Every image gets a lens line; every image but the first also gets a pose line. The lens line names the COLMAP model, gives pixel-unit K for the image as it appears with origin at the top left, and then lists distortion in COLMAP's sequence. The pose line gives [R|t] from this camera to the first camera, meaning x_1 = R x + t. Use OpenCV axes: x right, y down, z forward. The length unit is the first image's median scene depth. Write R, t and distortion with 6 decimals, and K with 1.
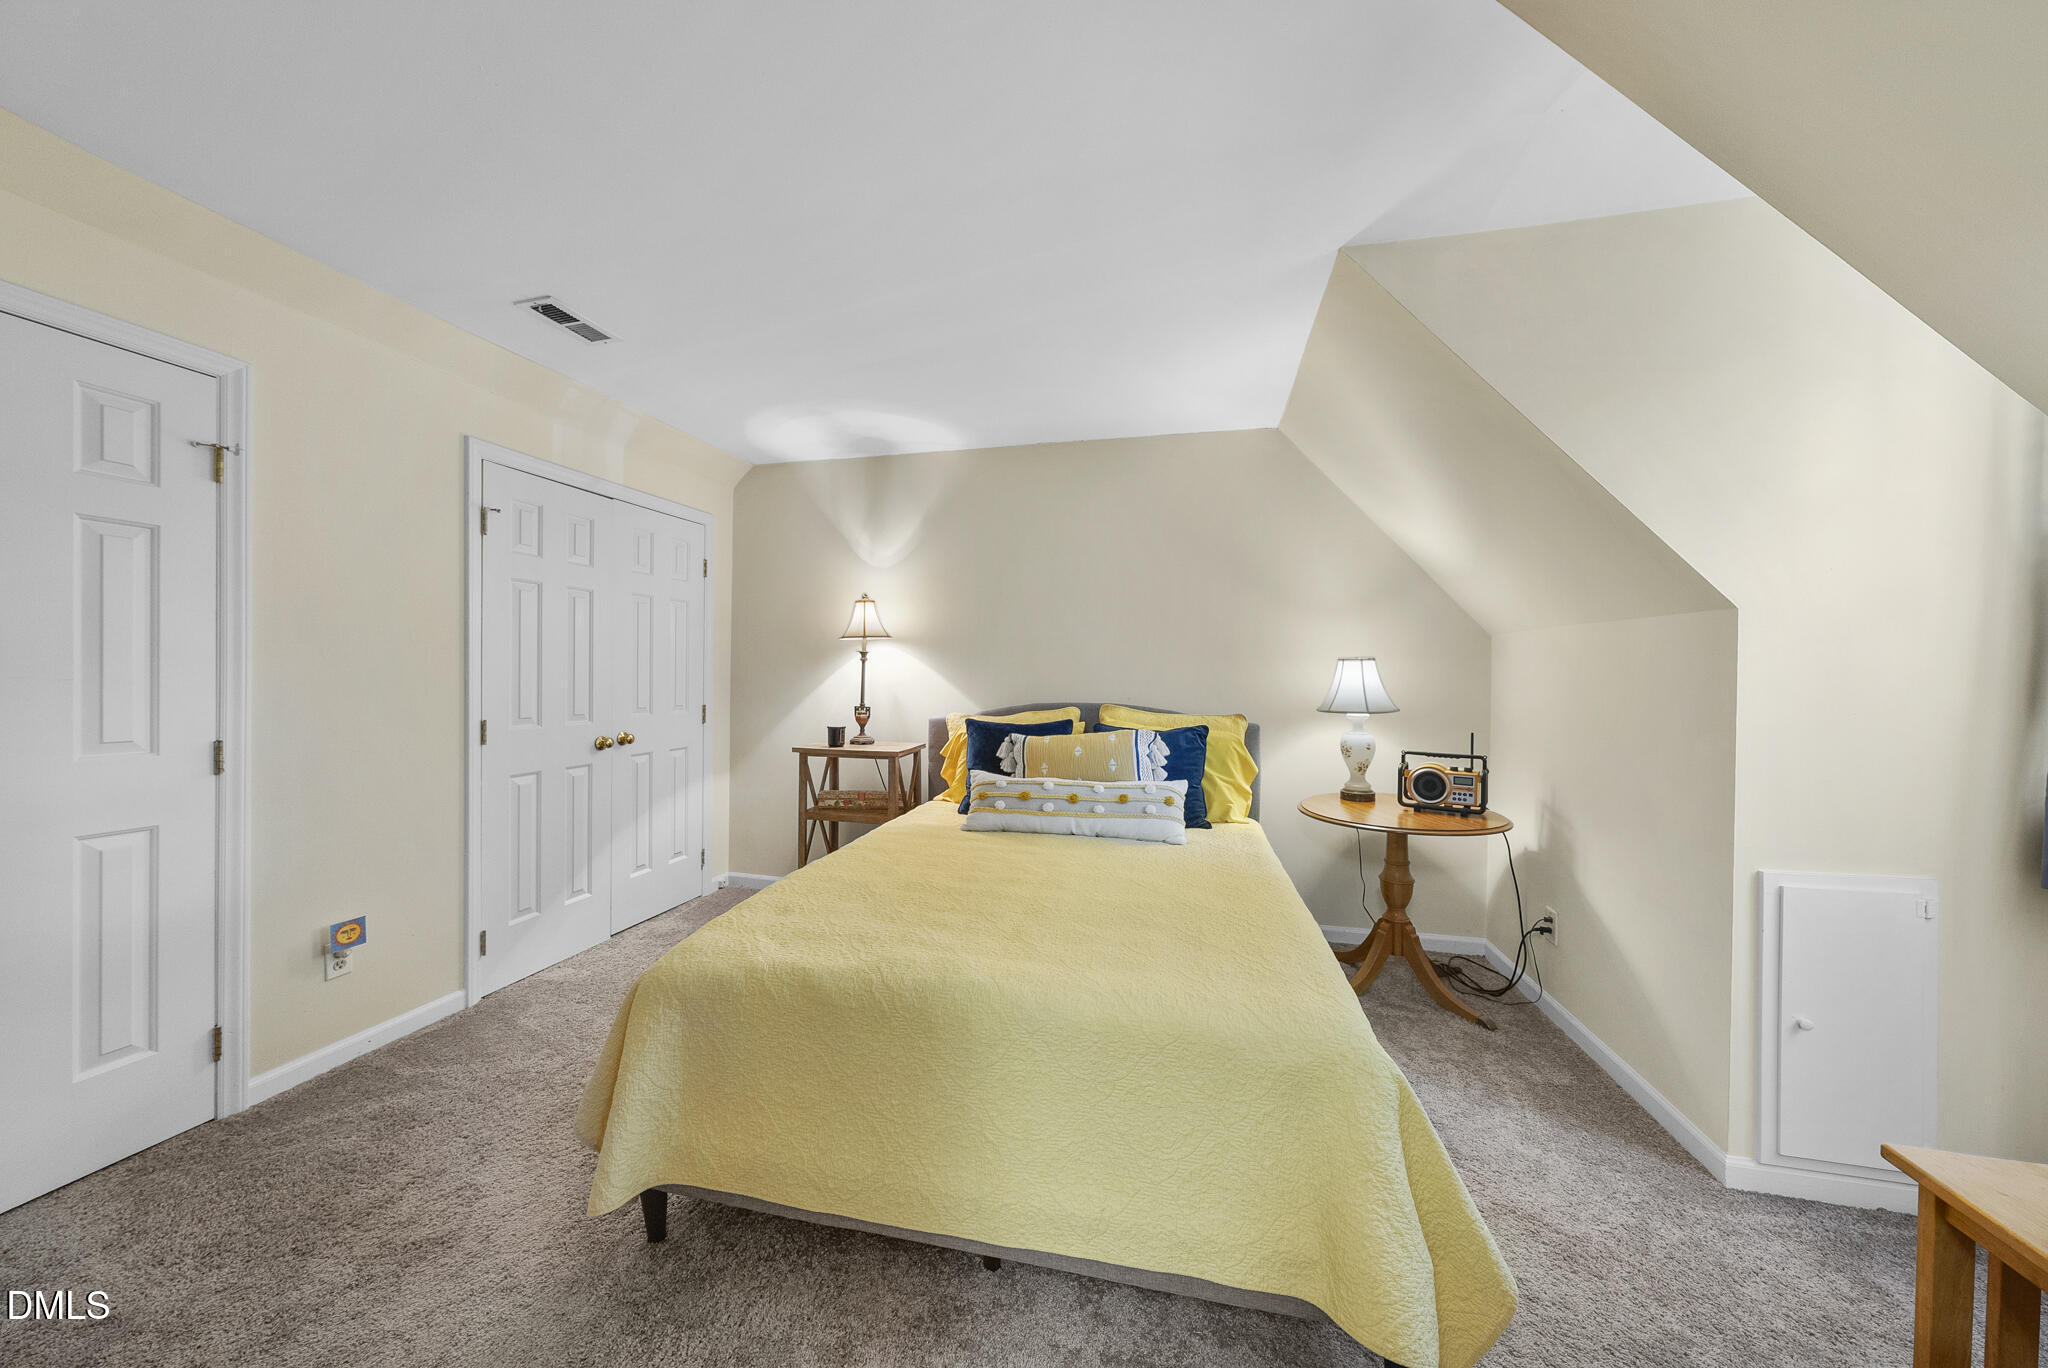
lens RADIAL K [[712.0, 0, 1024.7], [0, 712.0, 679.9], [0, 0, 1]] dist [0.001148, -0.000020]
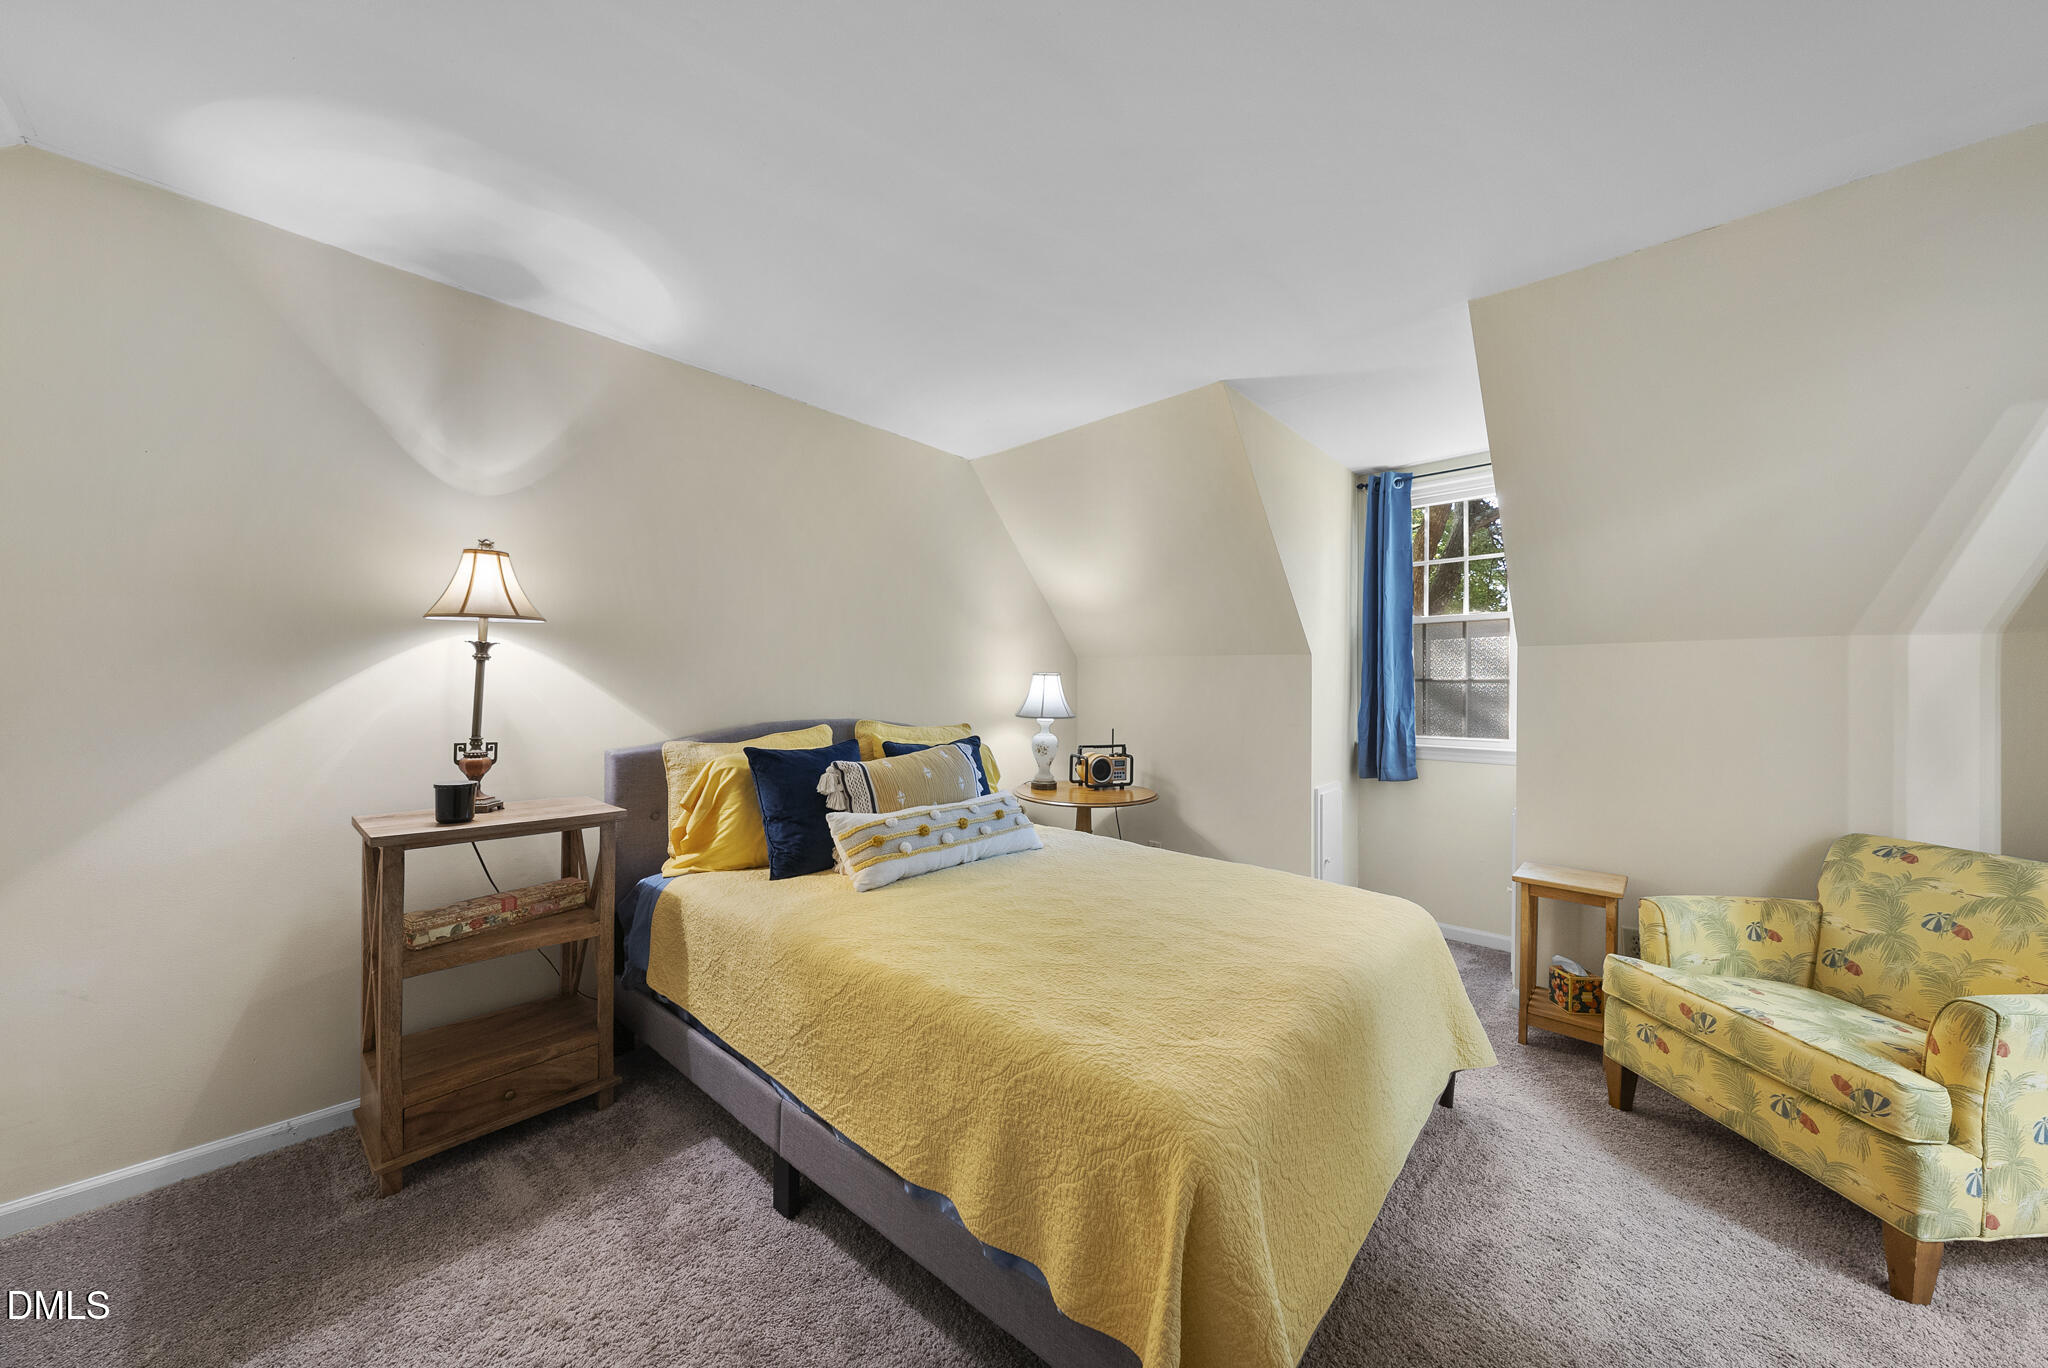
lens RADIAL K [[712.0, 0, 1027.4], [0, 712.0, 691.0], [0, 0, 1]] dist [0.001148, -0.000020]
pose [[0.466076, -0.005614, 0.884727, -0.655028], [-0.001871, 0.999971, 0.007331, -0.009849], [-0.884743, -0.005072, 0.466052, 0.469491]]
